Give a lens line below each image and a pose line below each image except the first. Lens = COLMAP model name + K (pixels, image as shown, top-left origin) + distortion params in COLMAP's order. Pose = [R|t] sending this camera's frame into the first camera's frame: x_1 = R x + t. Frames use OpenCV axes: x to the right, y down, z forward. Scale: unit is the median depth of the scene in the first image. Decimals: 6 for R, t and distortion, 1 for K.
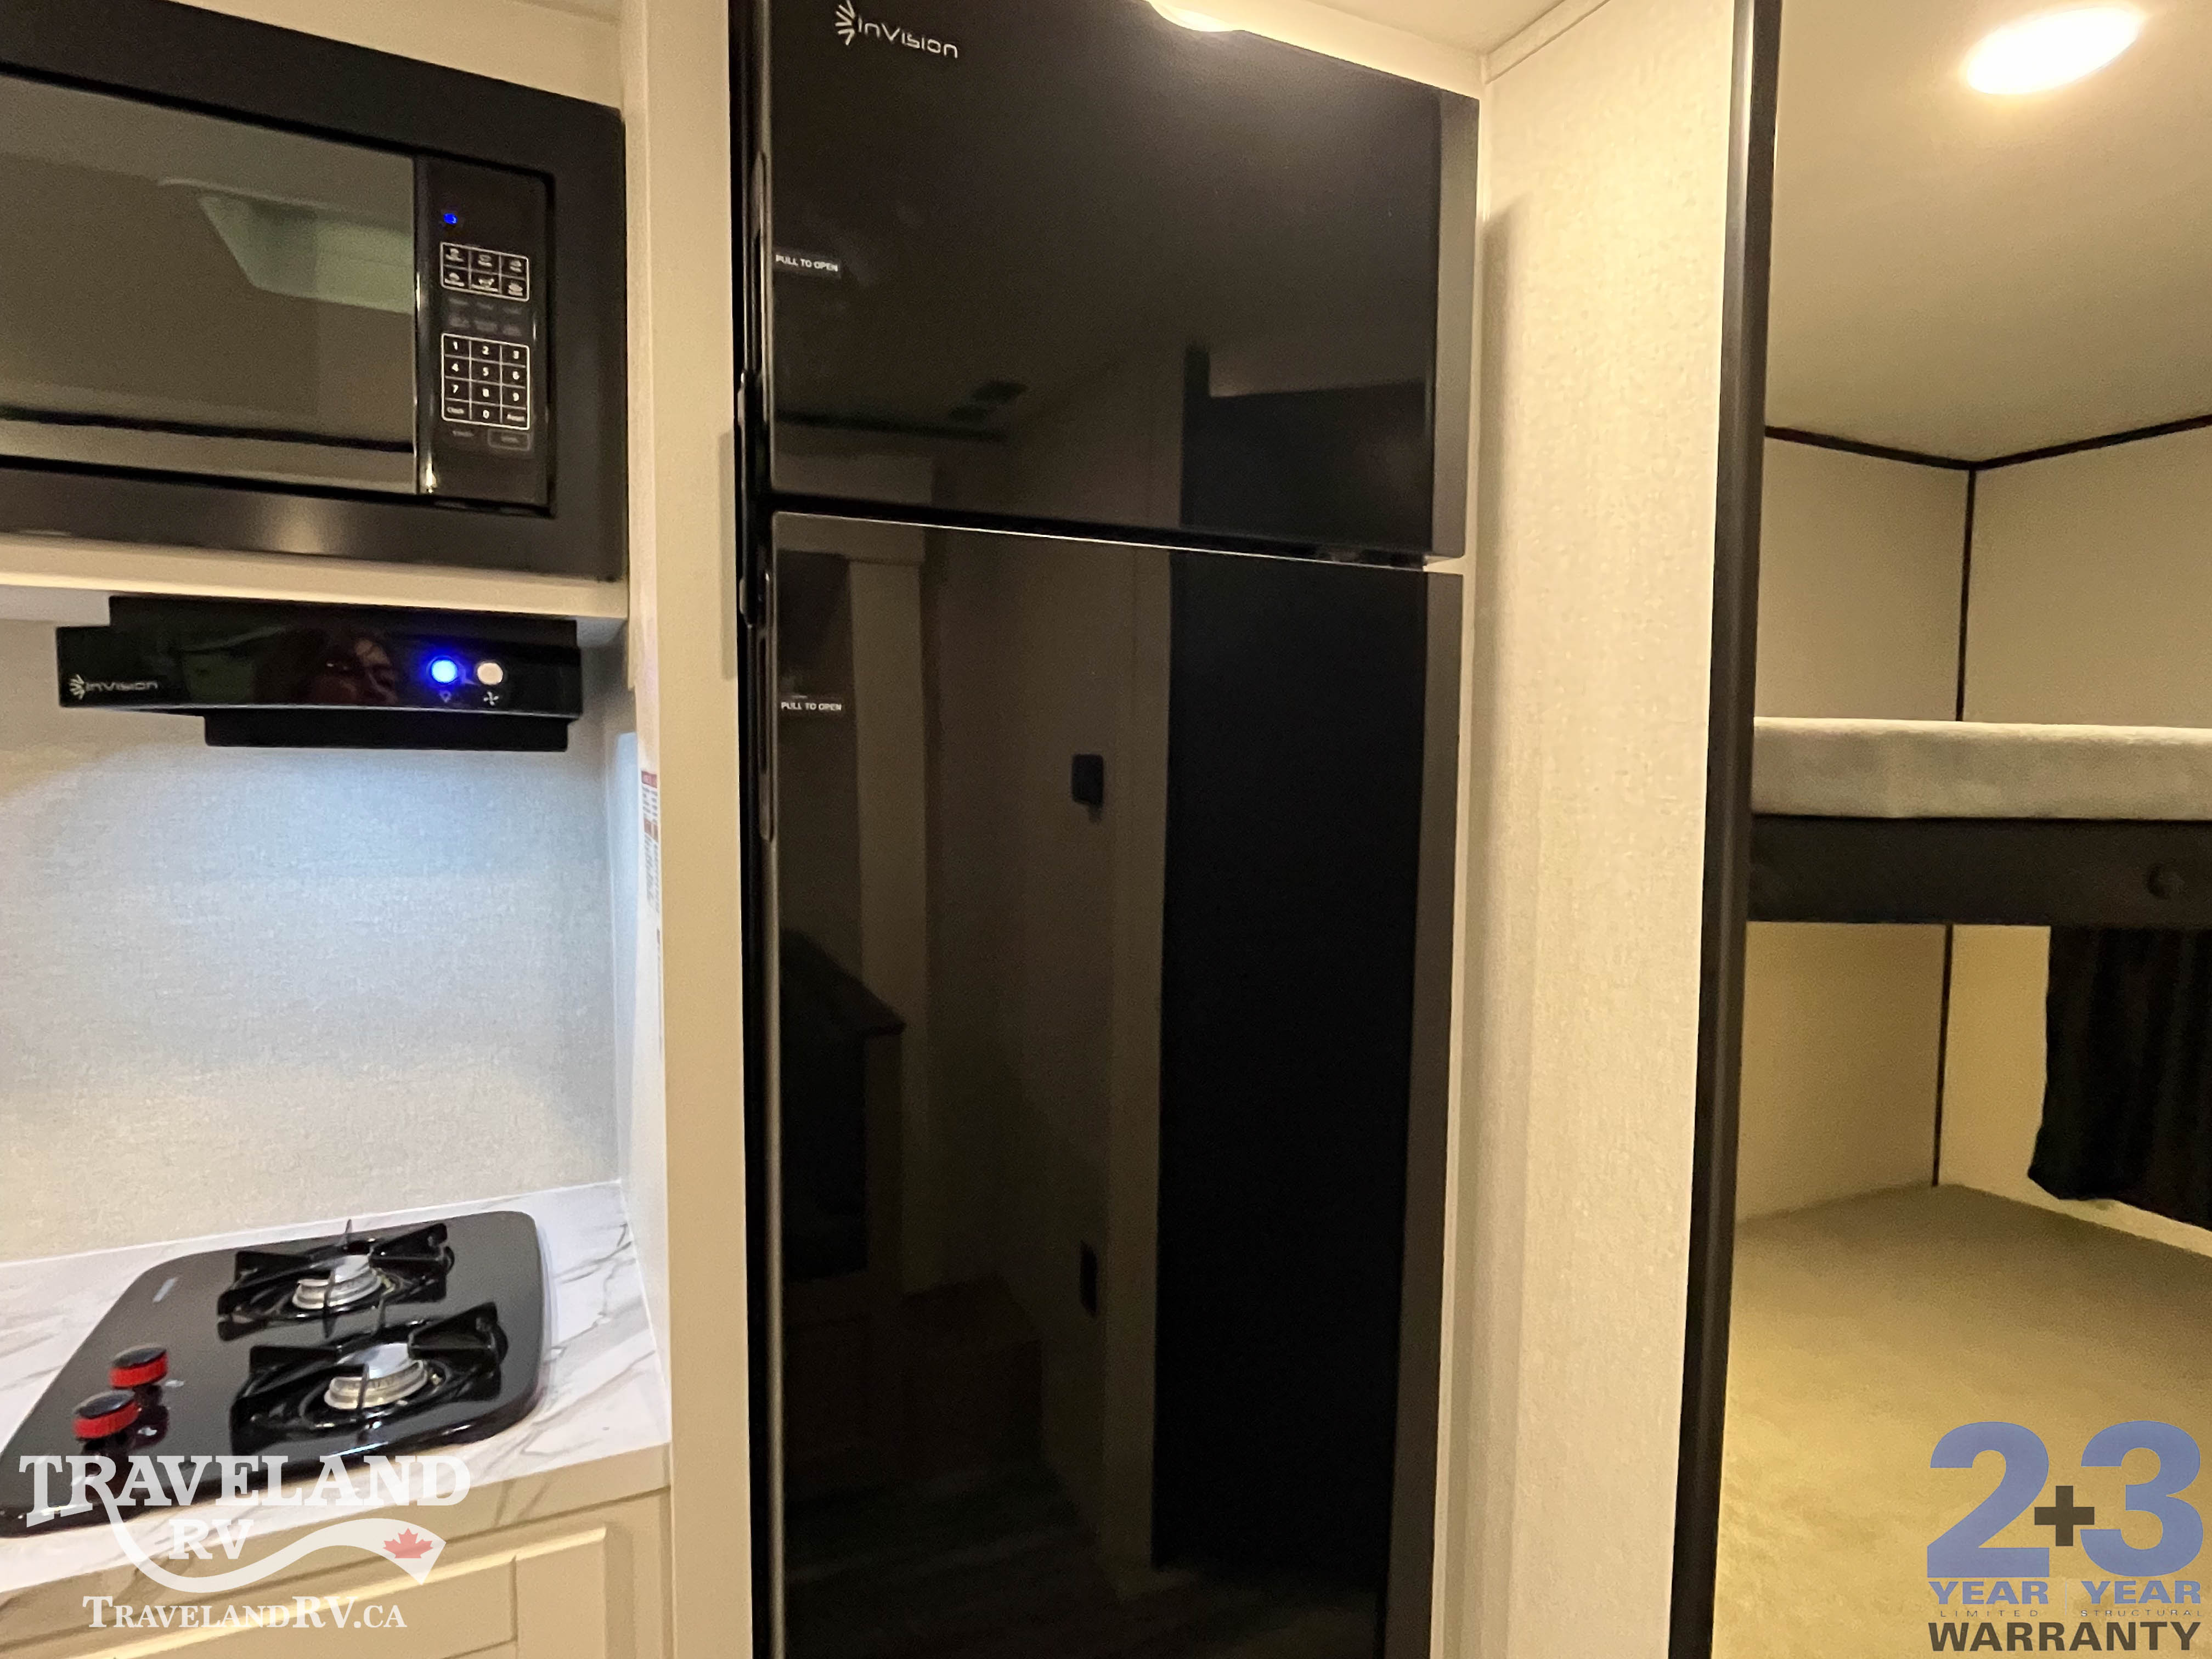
lens RADIAL K [[1204.0, 0, 1104.8], [0, 1204.0, 833.2], [0, 0, 1]] dist [-0.003416, 0.000726]
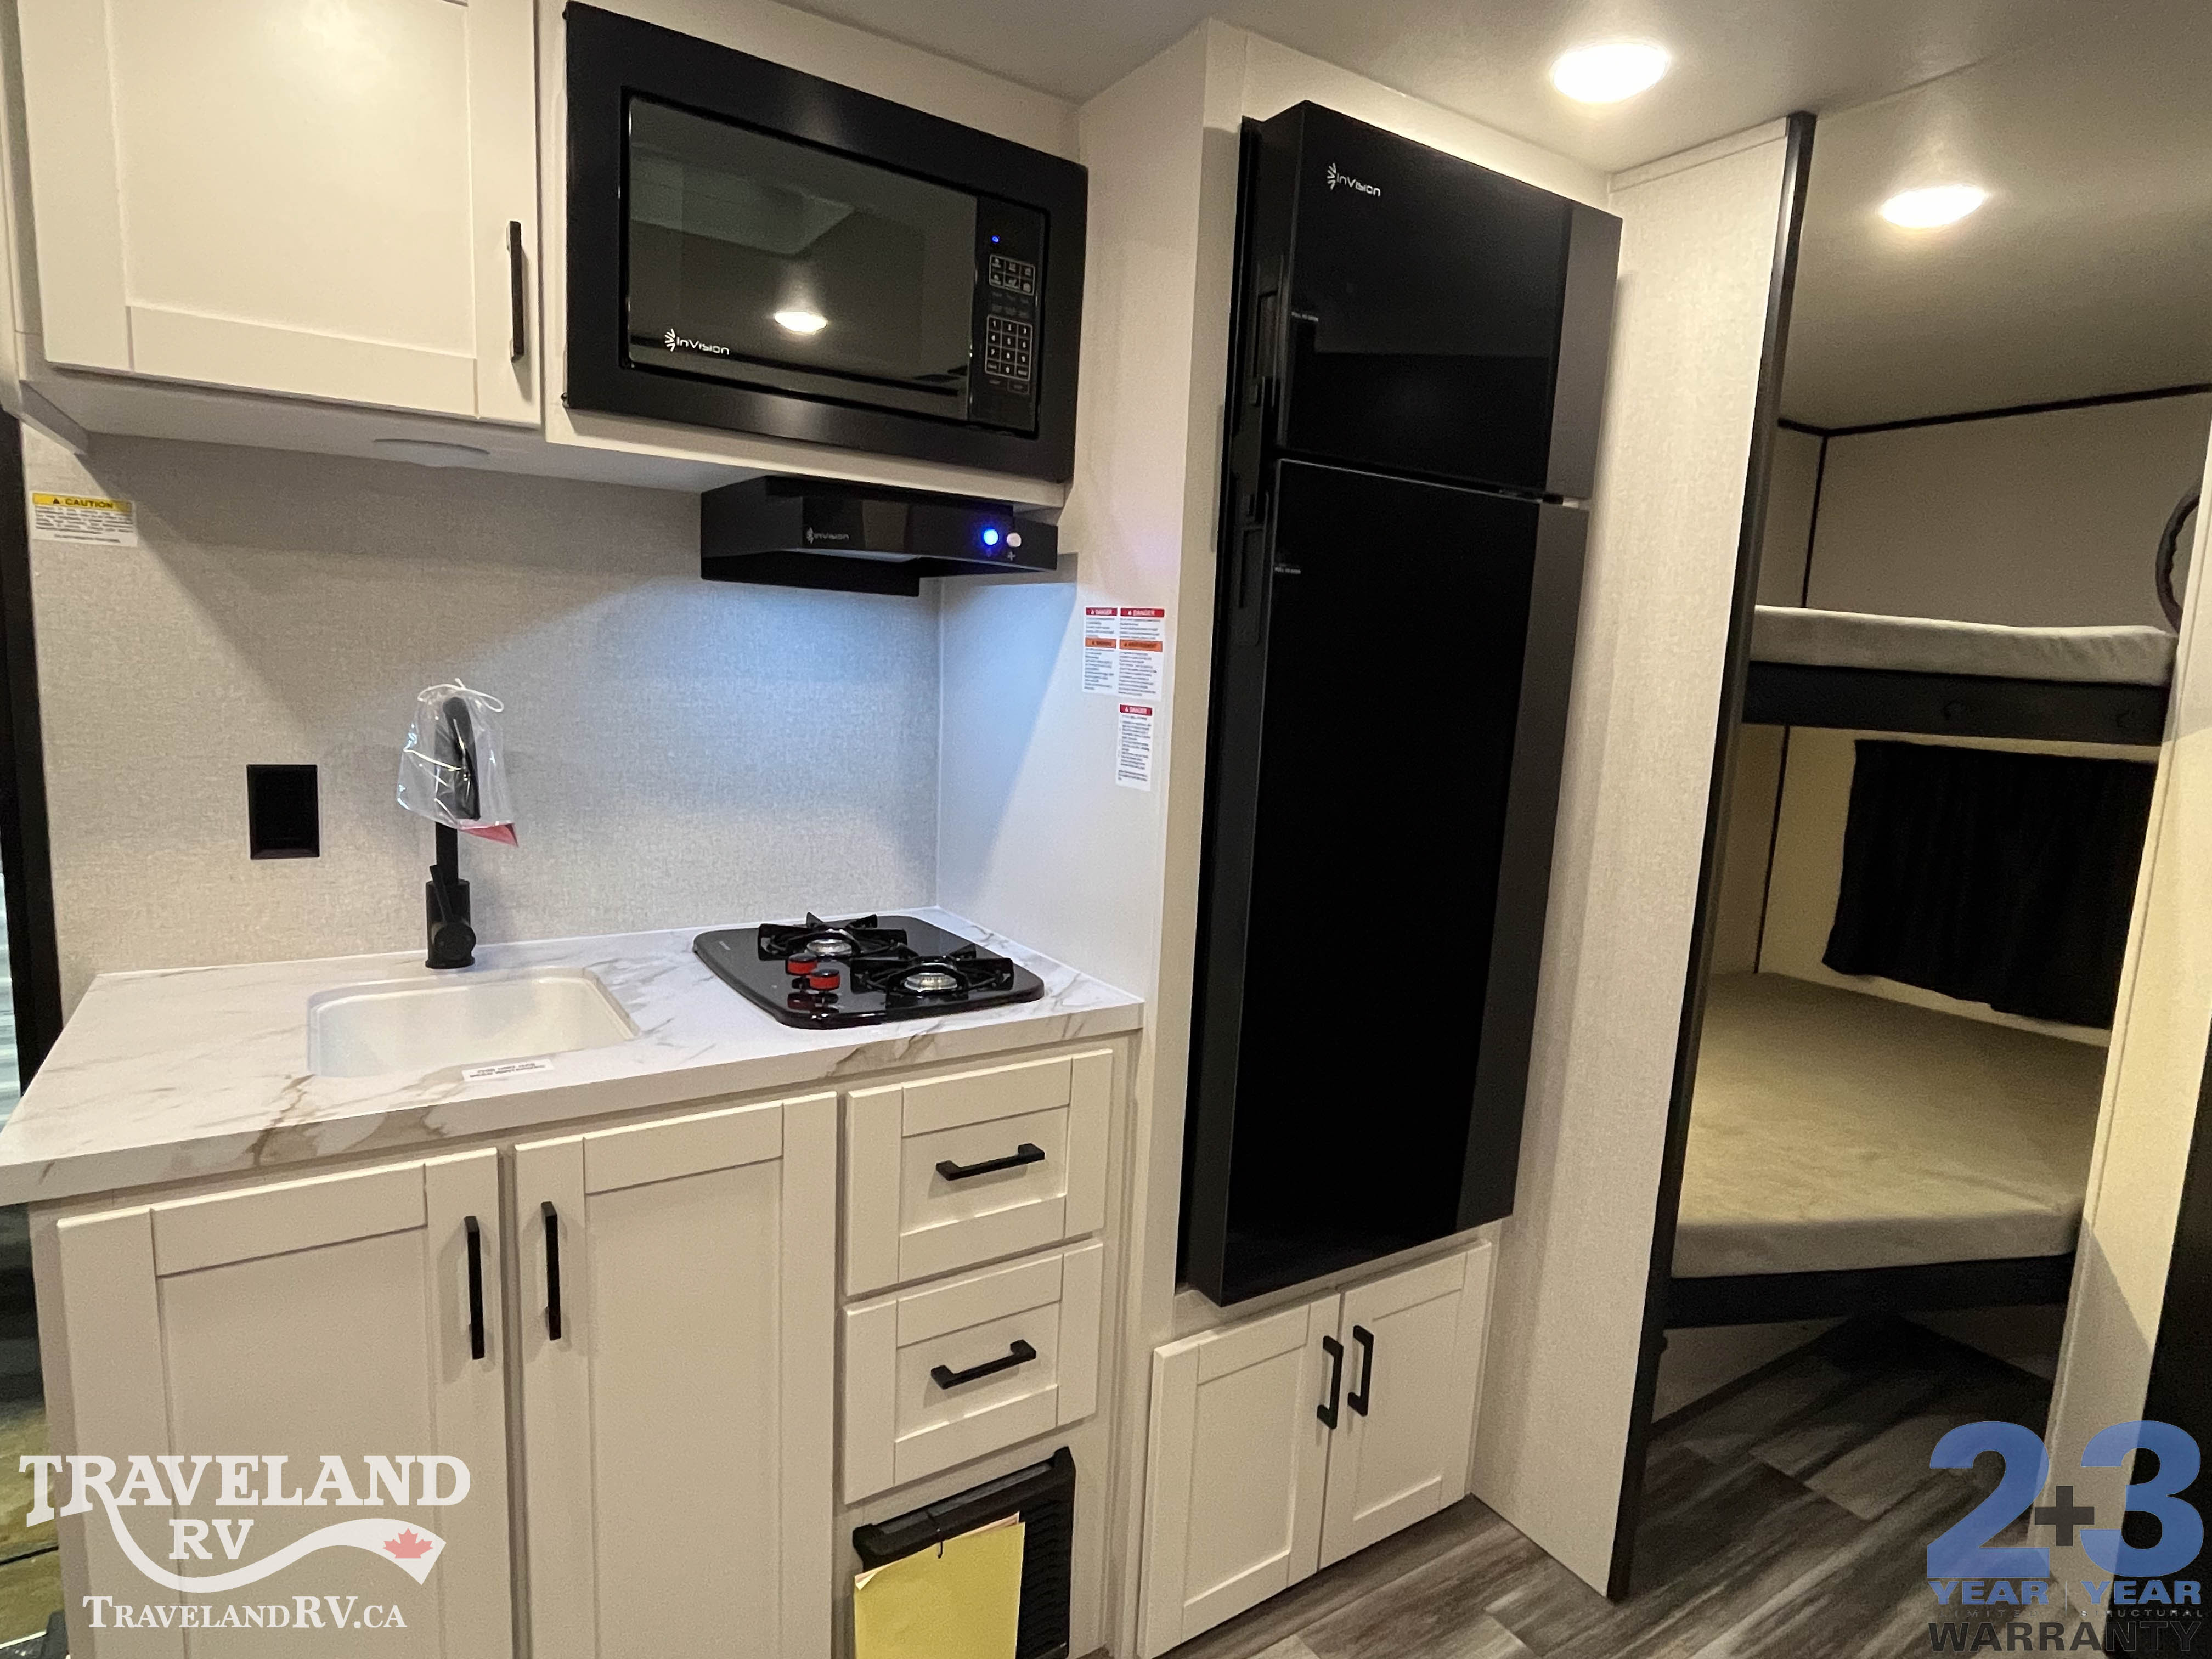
lens RADIAL K [[1204.0, 0, 1101.0], [0, 1204.0, 830.9], [0, 0, 1]] dist [-0.003416, 0.000726]
pose [[0.990915, 0.021404, 0.132774, -0.583575], [-0.032911, 0.995830, 0.085081, 0.106428], [-0.130399, -0.088678, 0.987488, -0.593453]]
